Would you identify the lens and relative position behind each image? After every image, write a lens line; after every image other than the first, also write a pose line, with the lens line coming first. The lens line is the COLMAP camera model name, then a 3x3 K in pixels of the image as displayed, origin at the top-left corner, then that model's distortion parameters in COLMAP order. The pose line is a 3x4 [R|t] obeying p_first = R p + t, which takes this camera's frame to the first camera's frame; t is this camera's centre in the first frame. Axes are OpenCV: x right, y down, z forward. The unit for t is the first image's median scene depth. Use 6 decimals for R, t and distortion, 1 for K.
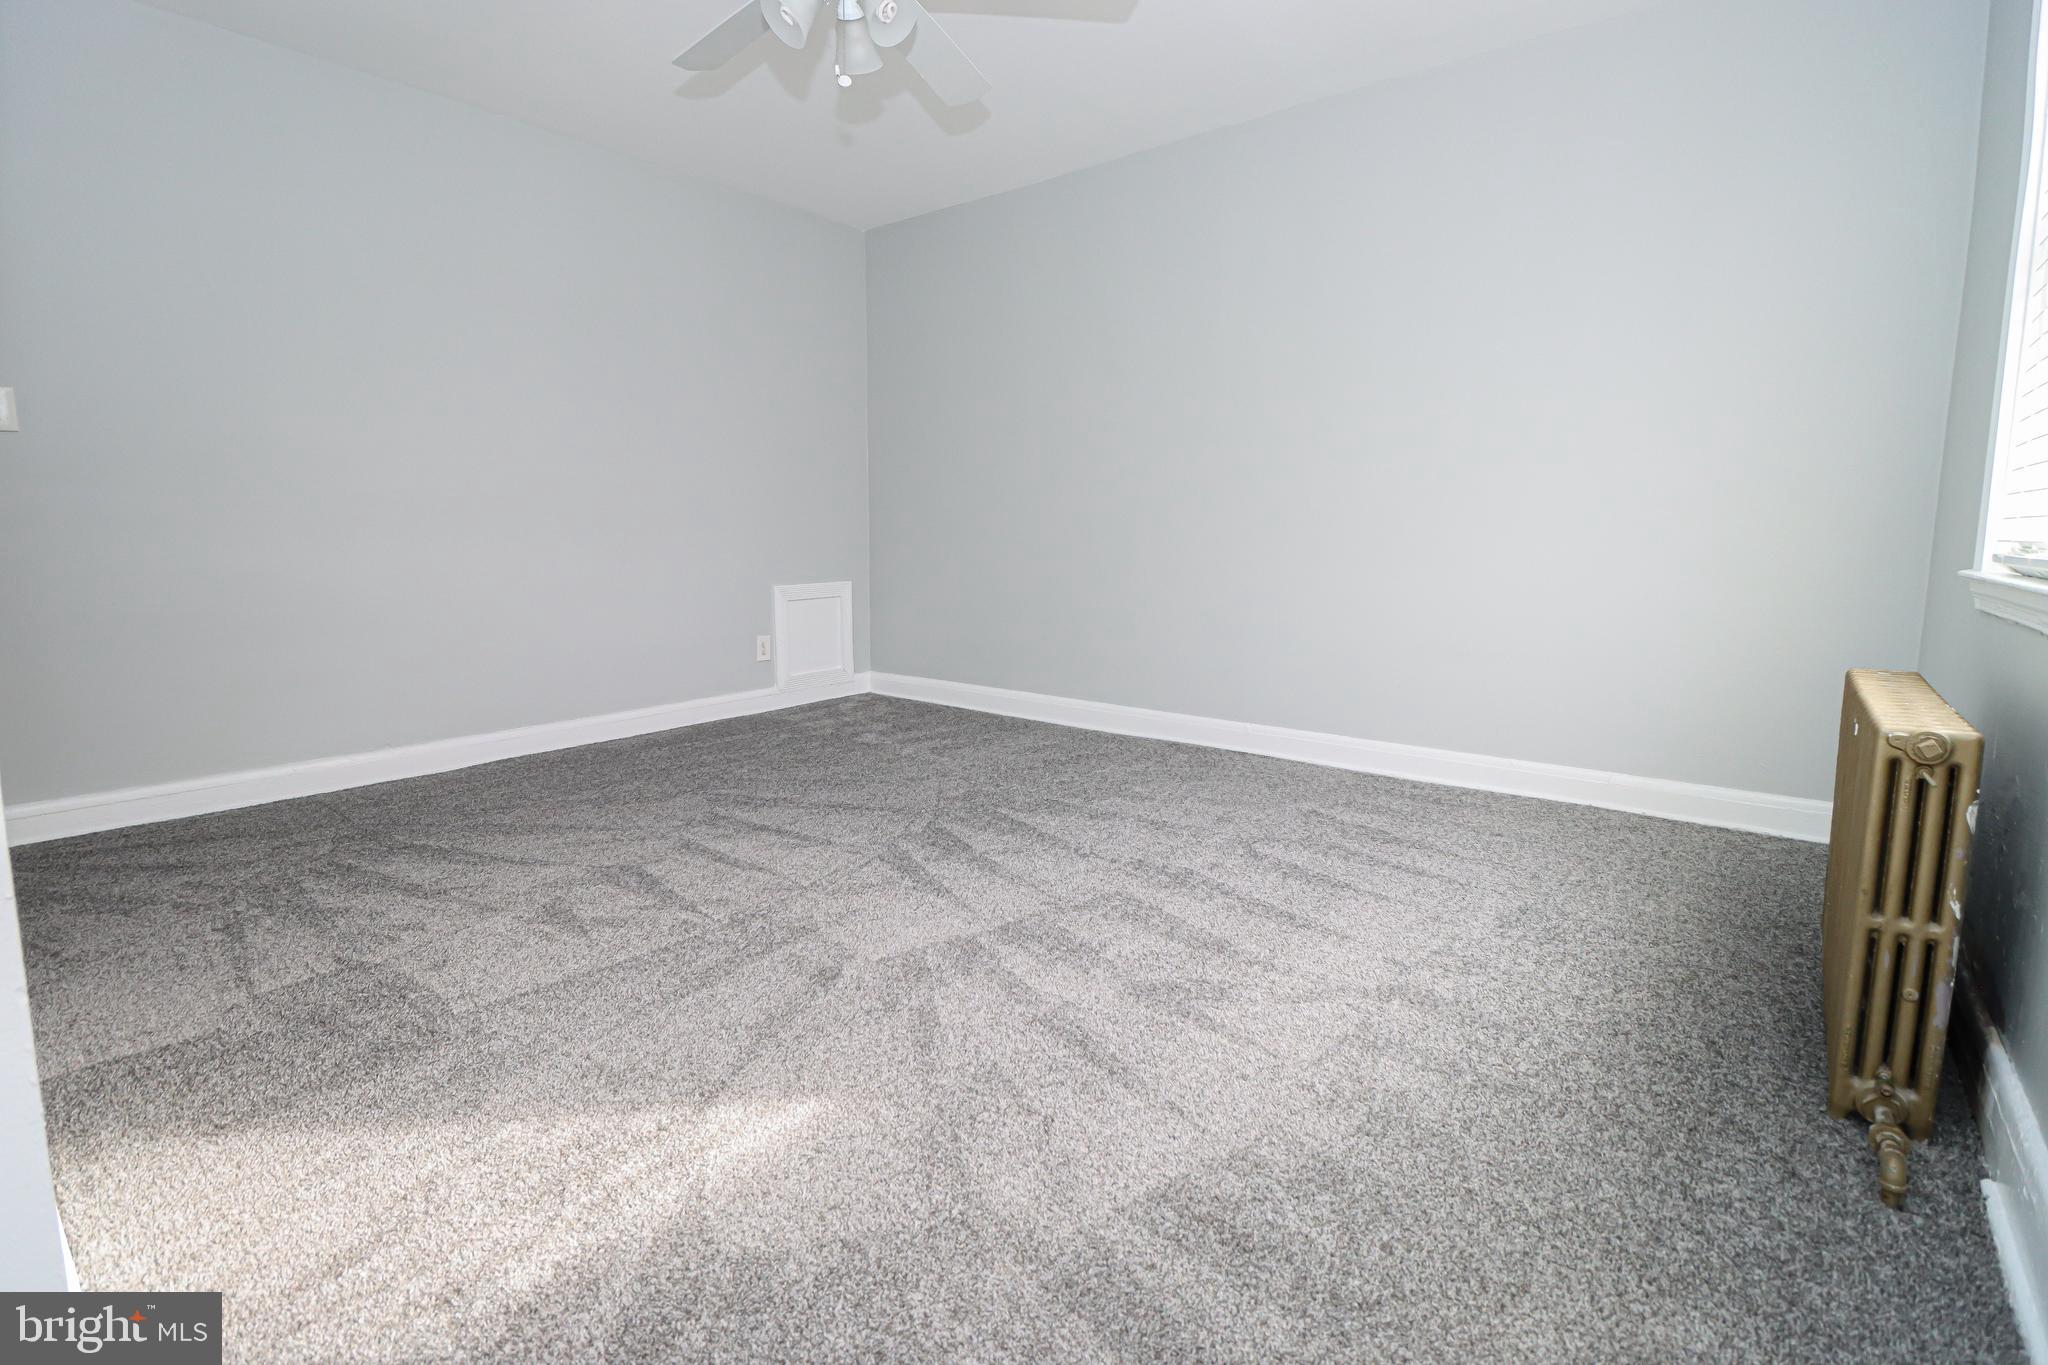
lens RADIAL K [[946.2, 0, 998.0], [0, 946.2, 654.5], [0, 0, 1]] dist [0.000144, -0.010284]
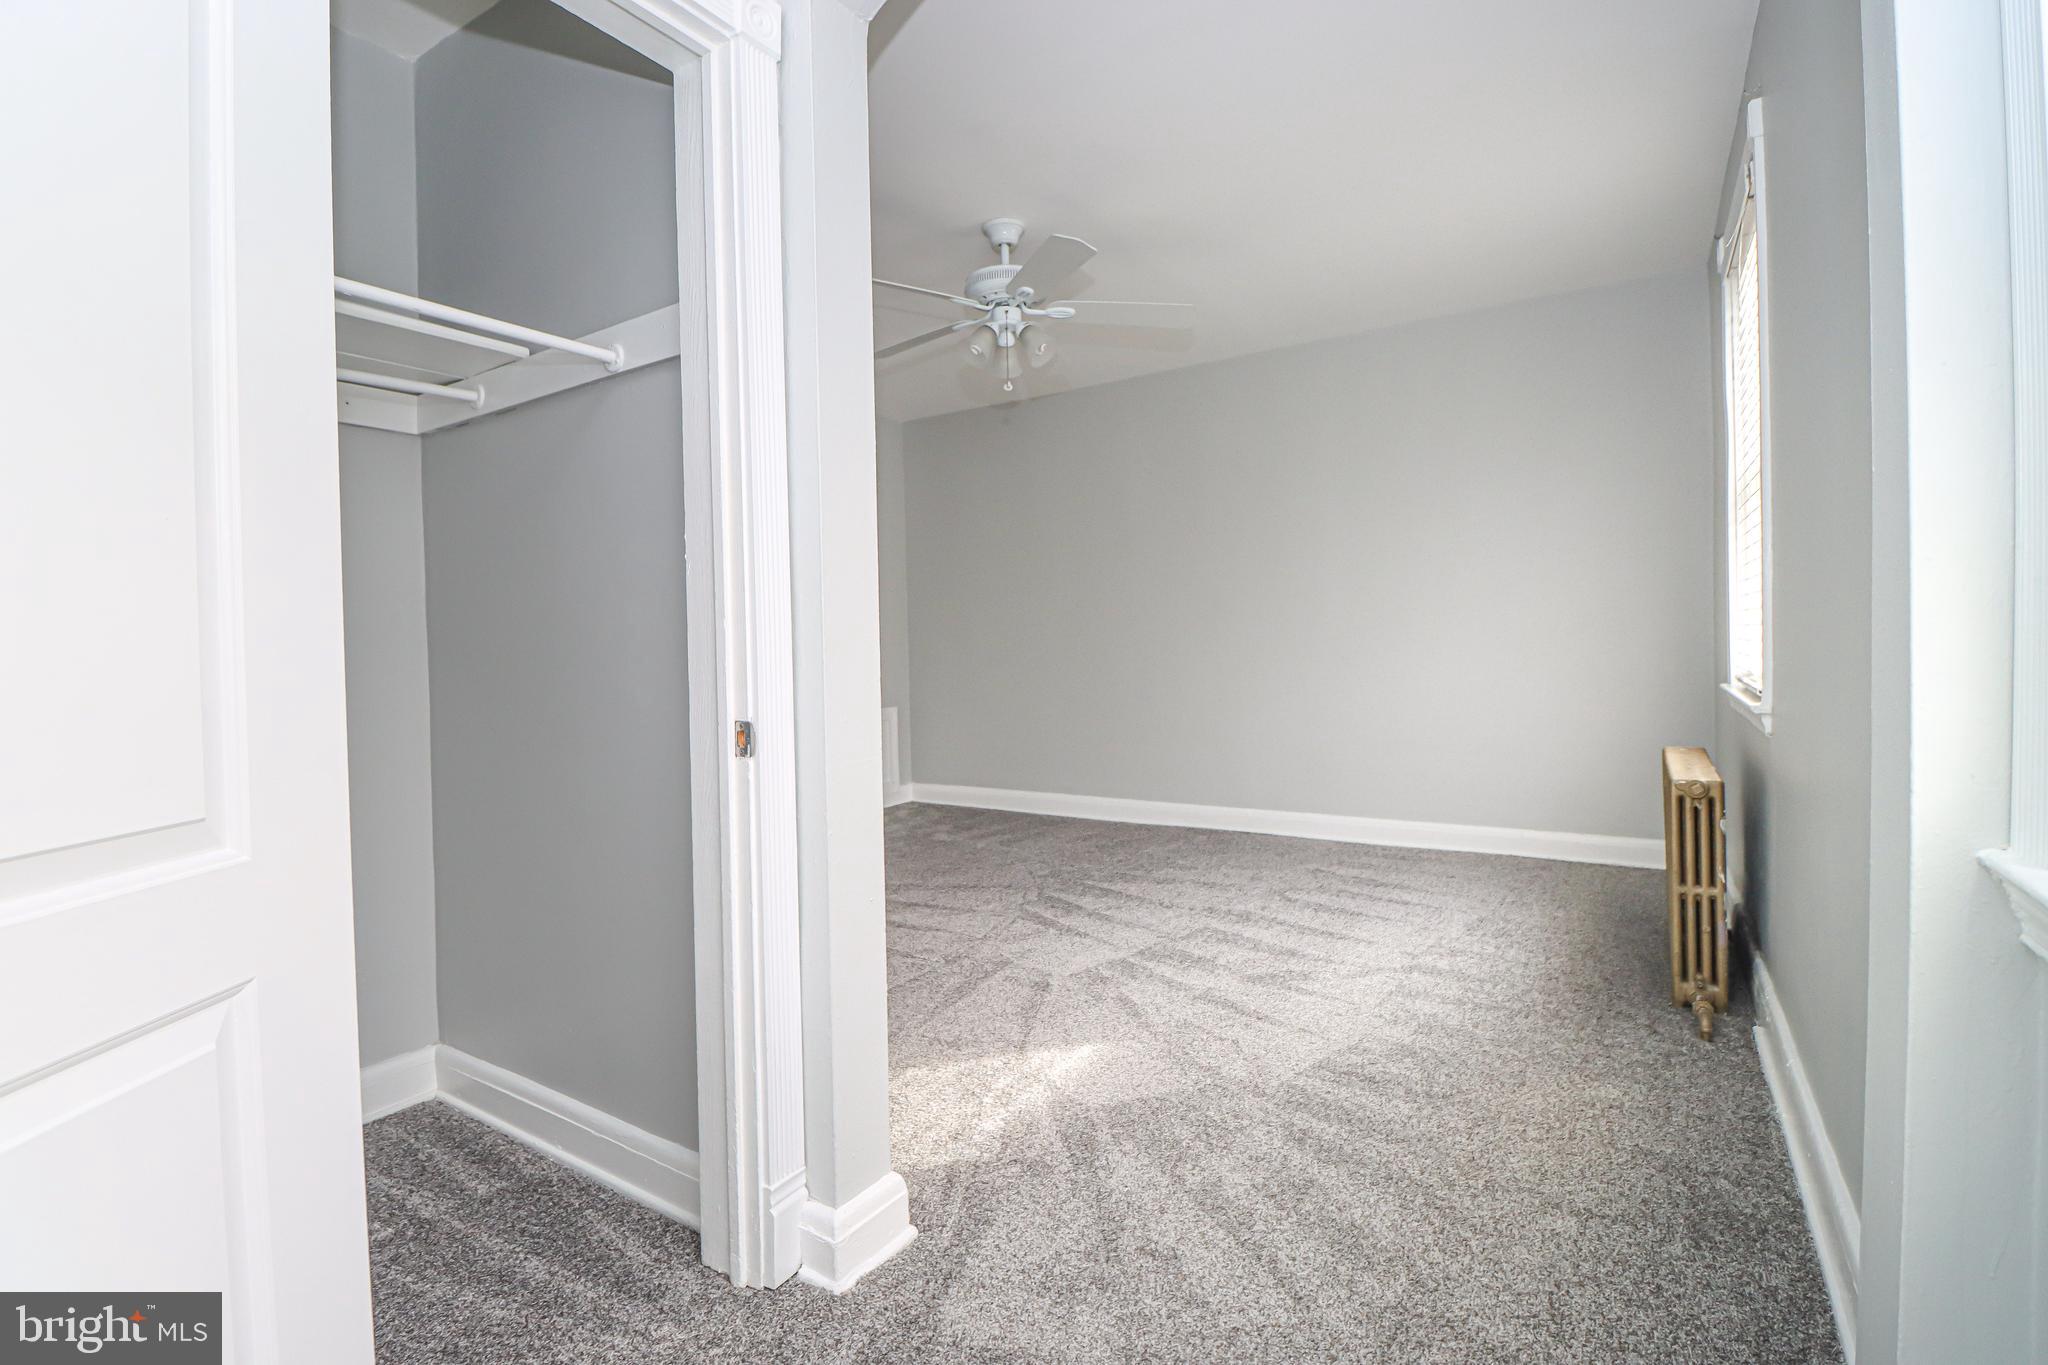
lens RADIAL K [[946.2, 0, 998.0], [0, 946.2, 654.5], [0, 0, 1]] dist [0.000144, -0.010284]
pose [[0.994863, -0.032018, 0.096038, -0.386840], [0.042909, 0.992602, -0.113578, -0.007682], [-0.091691, 0.117116, 0.988876, -0.527873]]
